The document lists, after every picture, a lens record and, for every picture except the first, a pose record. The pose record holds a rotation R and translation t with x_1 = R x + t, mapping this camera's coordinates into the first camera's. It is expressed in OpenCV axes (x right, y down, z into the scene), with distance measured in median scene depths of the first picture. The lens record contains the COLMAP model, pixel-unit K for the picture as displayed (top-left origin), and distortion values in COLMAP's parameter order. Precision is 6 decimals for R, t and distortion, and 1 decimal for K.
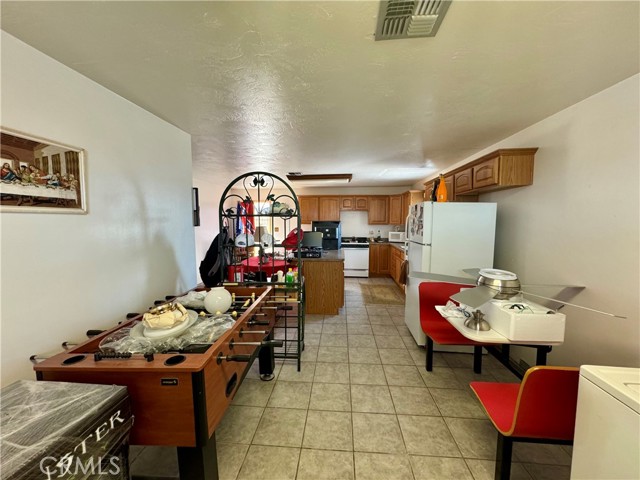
lens RADIAL K [[256.2, 0, 320.0], [0, 256.2, 240.0], [0, 0, 1]] dist [-0.001224, -0.000247]
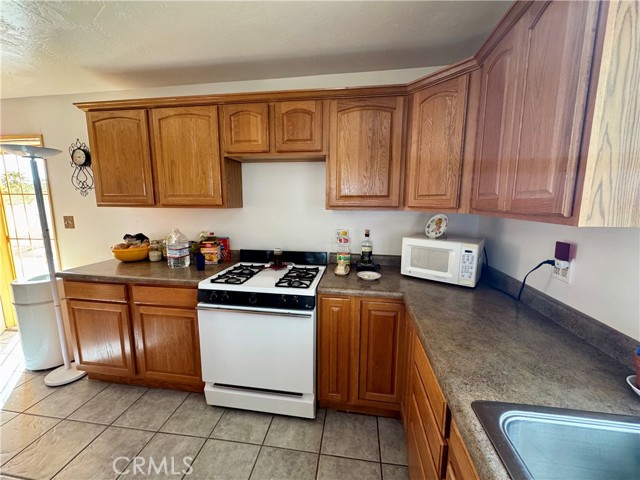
lens RADIAL K [[256.2, 0, 320.0], [0, 256.2, 240.0], [0, 0, 1]] dist [-0.001224, -0.000247]
pose [[0.998231, 0.011060, -0.058409, 0.210445], [-0.006685, 0.997193, 0.074577, -0.051028], [0.059070, -0.074054, 0.995503, 0.773346]]
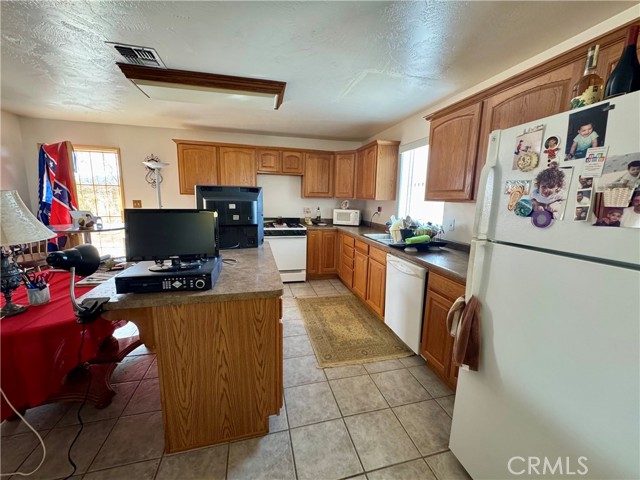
lens RADIAL K [[256.2, 0, 320.0], [0, 256.2, 240.0], [0, 0, 1]] dist [-0.001224, -0.000247]
pose [[0.944592, -0.034499, 0.326428, 0.019121], [0.004218, 0.995655, 0.093021, -0.015791], [-0.328219, -0.086491, 0.940634, 0.405174]]
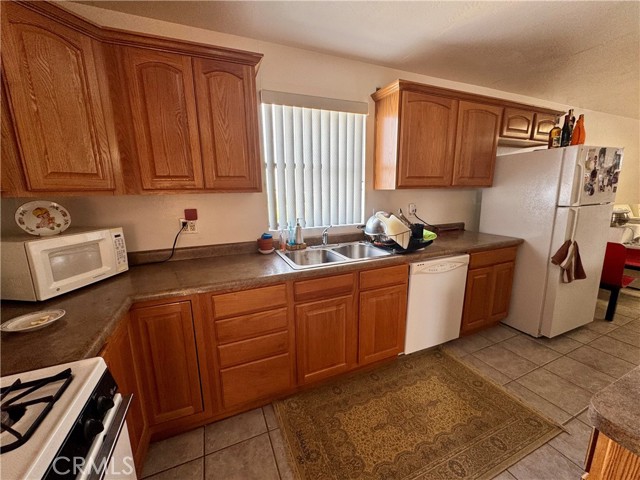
lens RADIAL K [[256.2, 0, 320.0], [0, 256.2, 240.0], [0, 0, 1]] dist [-0.001224, -0.000247]
pose [[-0.472280, -0.163158, 0.866217, 0.054223], [0.083643, 0.969989, 0.228308, -0.056839], [-0.877471, 0.180278, -0.444460, 0.957999]]
